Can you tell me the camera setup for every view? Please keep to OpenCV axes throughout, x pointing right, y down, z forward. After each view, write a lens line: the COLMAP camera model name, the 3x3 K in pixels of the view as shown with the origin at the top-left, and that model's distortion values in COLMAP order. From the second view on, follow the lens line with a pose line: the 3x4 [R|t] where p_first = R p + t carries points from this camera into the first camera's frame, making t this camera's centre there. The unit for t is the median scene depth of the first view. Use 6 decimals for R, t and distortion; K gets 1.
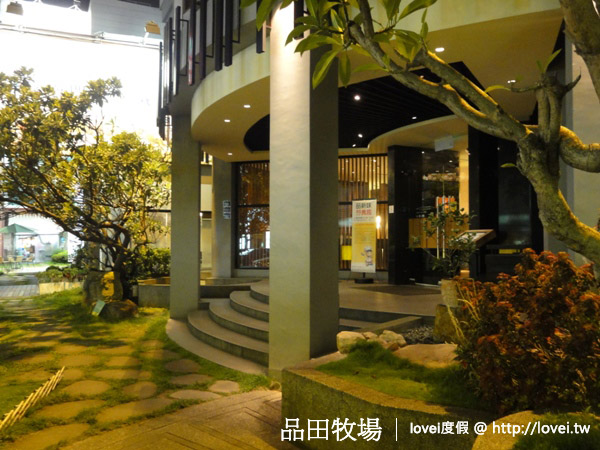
lens RADIAL K [[530.5, 0, 301.1], [0, 530.5, 225.3], [0, 0, 1]] dist [-0.013504, -0.000596]
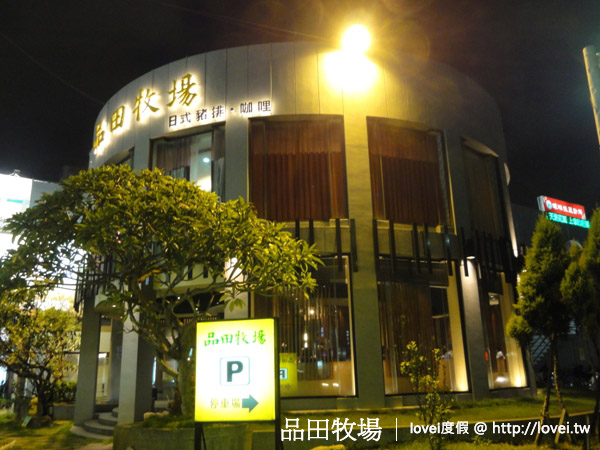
lens RADIAL K [[530.5, 0, 300.1], [0, 530.5, 220.2], [0, 0, 1]] dist [-0.013504, -0.000596]
pose [[0.991631, 0.006529, 0.128939, 0.201107], [0.025568, 0.969007, -0.245705, -0.014697], [-0.126548, 0.246946, 0.960731, -0.700342]]
